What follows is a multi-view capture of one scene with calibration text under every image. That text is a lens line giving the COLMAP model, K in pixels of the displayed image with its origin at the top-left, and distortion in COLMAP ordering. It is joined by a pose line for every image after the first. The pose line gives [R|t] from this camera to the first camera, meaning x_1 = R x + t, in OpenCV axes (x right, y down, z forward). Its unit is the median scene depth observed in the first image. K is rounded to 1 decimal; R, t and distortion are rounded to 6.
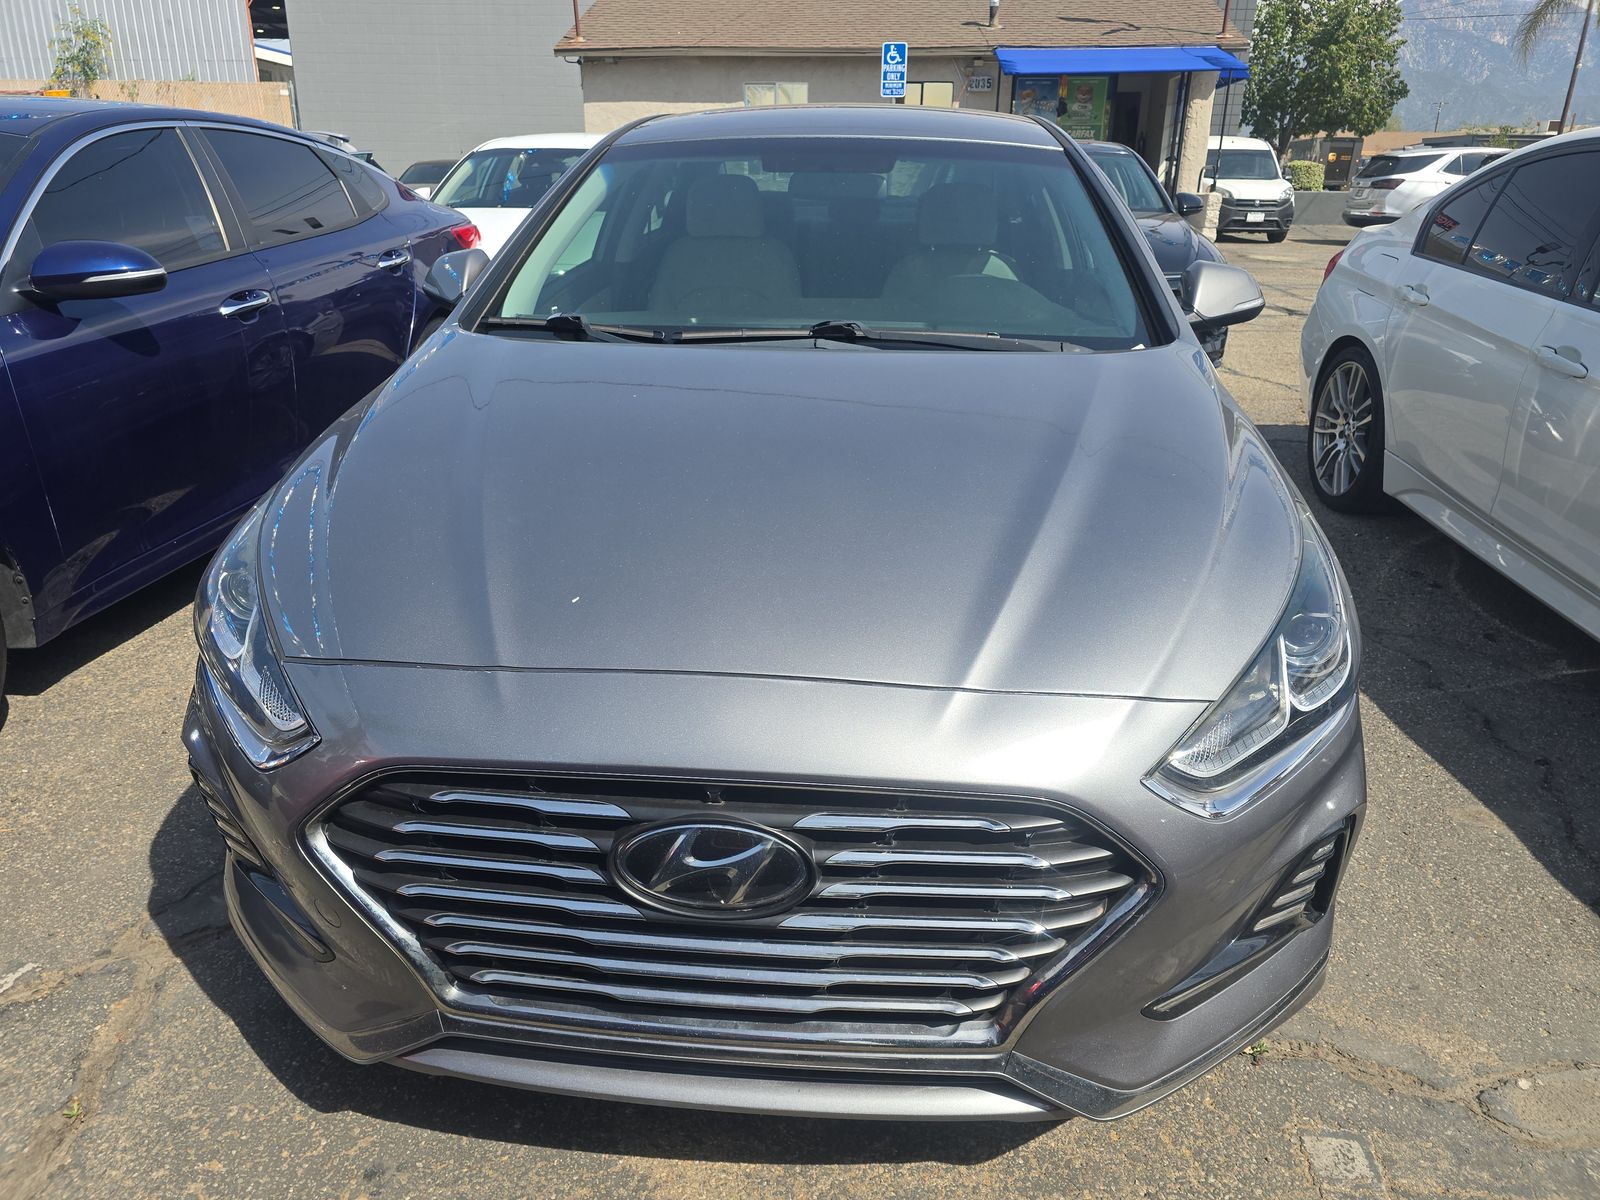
lens RADIAL K [[1104.9, 0, 790.3], [0, 1104.9, 602.0], [0, 0, 1]] dist [0.037708, -0.026835]
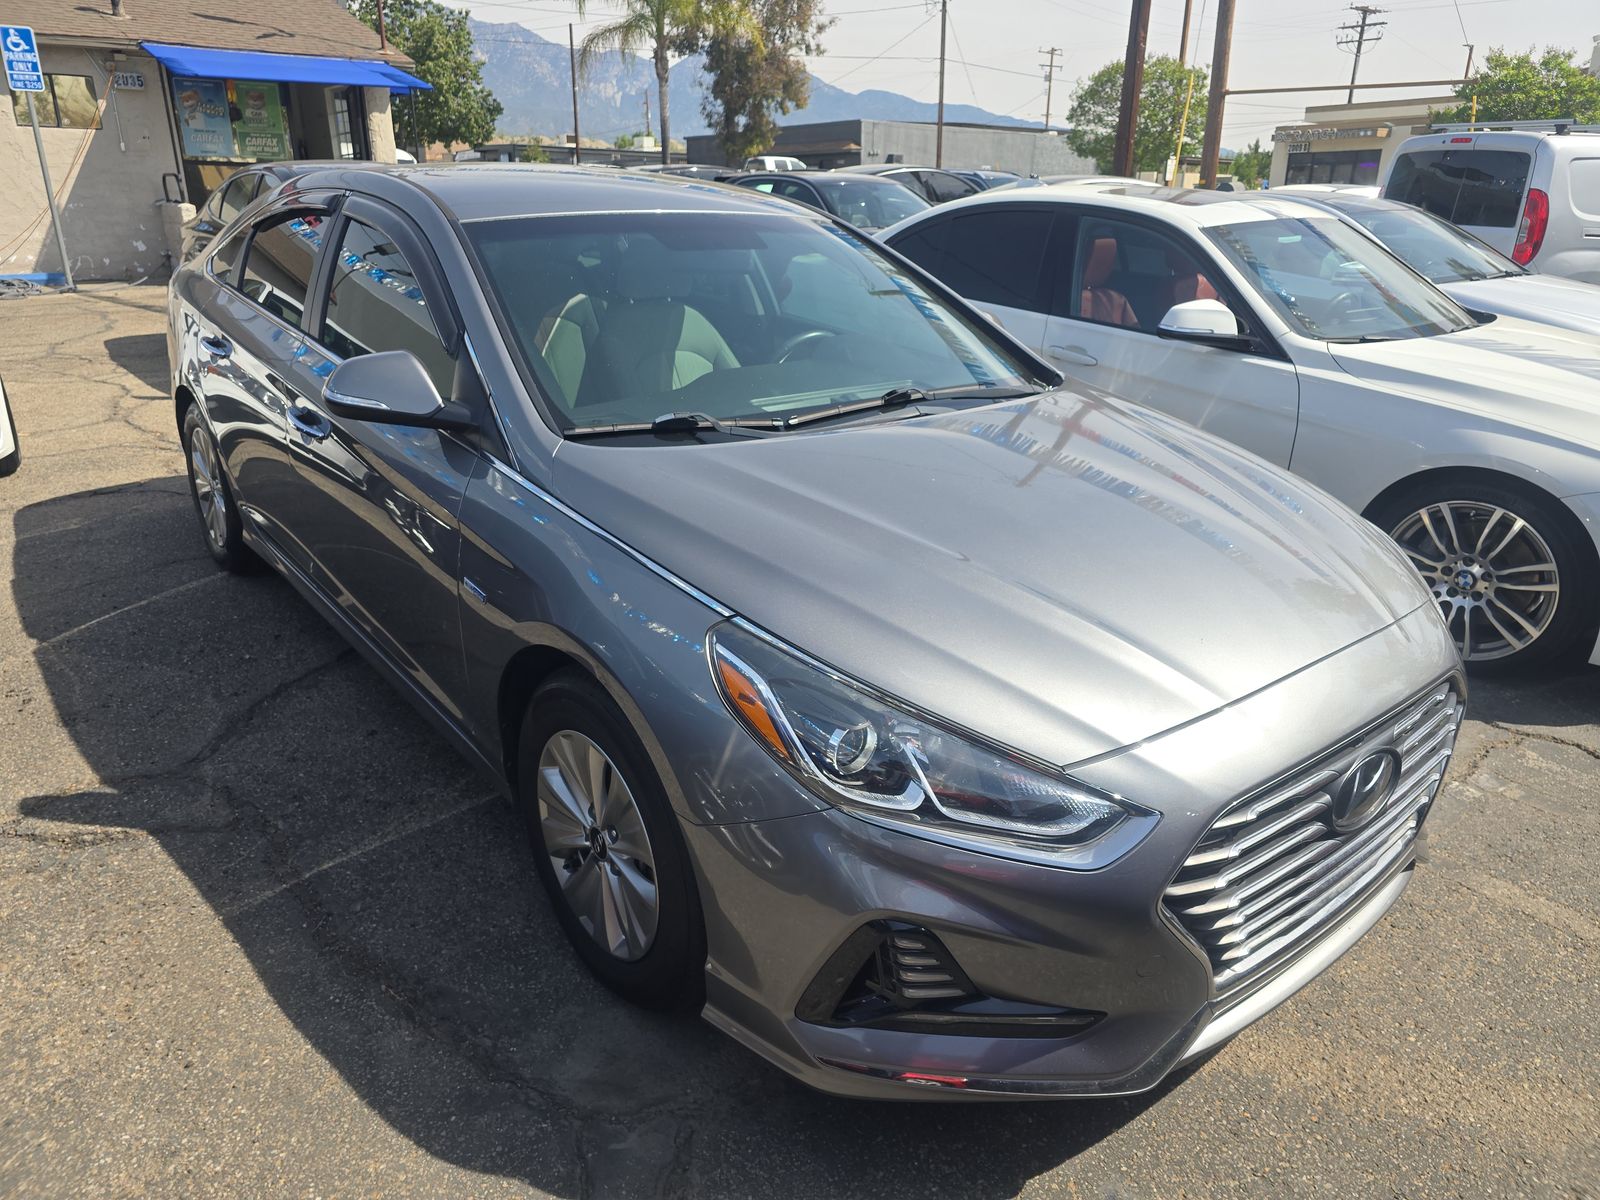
lens RADIAL K [[1104.9, 0, 790.3], [0, 1104.9, 602.0], [0, 0, 1]] dist [0.037708, -0.026835]
pose [[0.715480, -0.243682, 0.654758, -0.134077], [0.241956, 0.965627, 0.094984, -0.028139], [-0.655398, 0.090464, 0.749847, 0.037354]]
